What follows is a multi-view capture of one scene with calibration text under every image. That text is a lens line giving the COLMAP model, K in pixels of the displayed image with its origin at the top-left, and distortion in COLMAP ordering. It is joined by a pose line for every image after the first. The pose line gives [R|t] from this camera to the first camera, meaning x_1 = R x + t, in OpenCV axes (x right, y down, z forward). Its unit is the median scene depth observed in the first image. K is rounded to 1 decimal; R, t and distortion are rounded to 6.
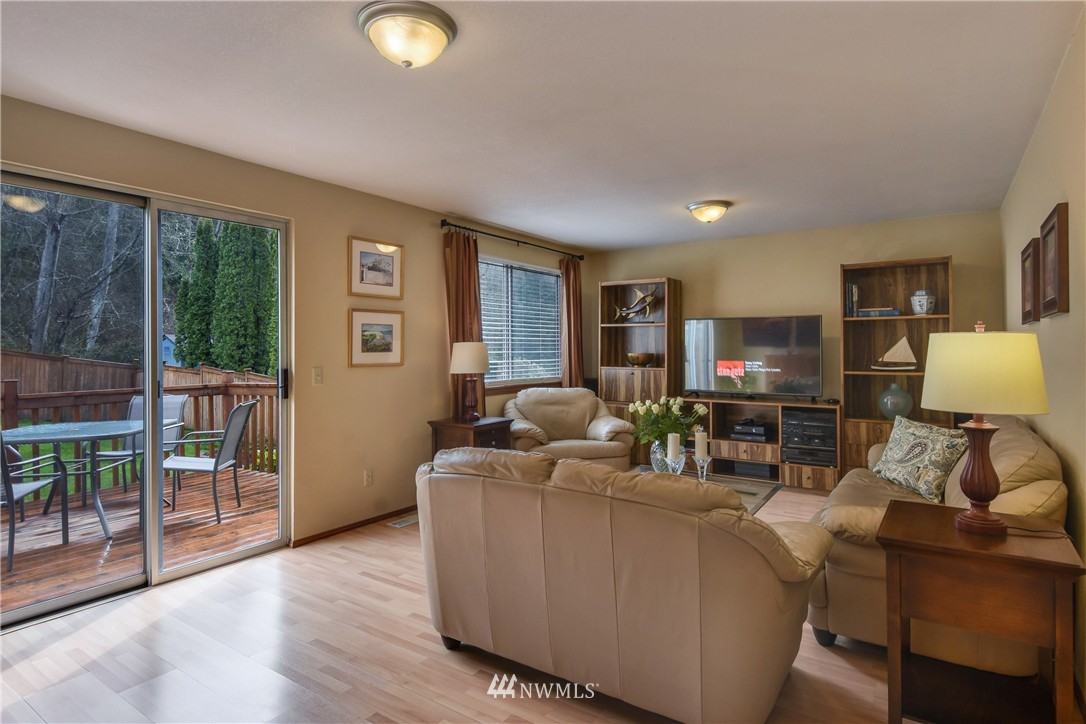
lens RADIAL K [[588.9, 0, 546.9], [0, 588.9, 346.6], [0, 0, 1]] dist [0.025770, -0.027259]
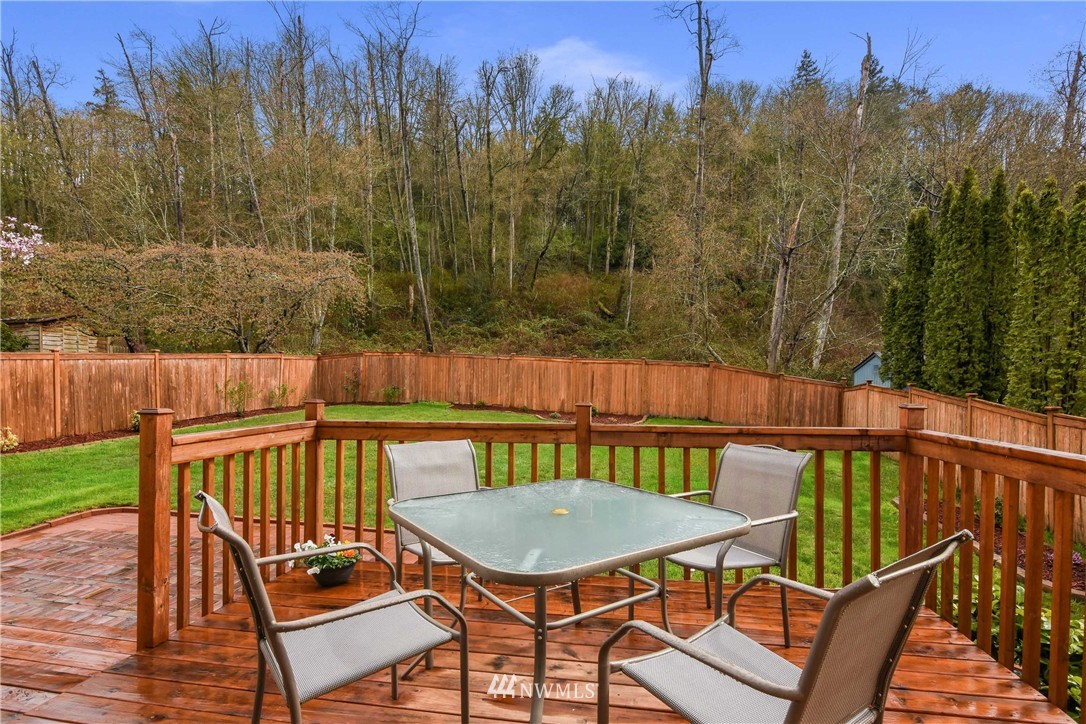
lens RADIAL K [[534.4, 0, 548.4], [0, 534.4, 380.4], [0, 0, 1]] dist [-0.000535, -0.001286]
pose [[0.411430, 0.024703, -0.911107, -0.110458], [-0.001404, 0.999649, 0.026470, 0.003720], [0.911440, -0.009611, 0.411320, 0.232029]]
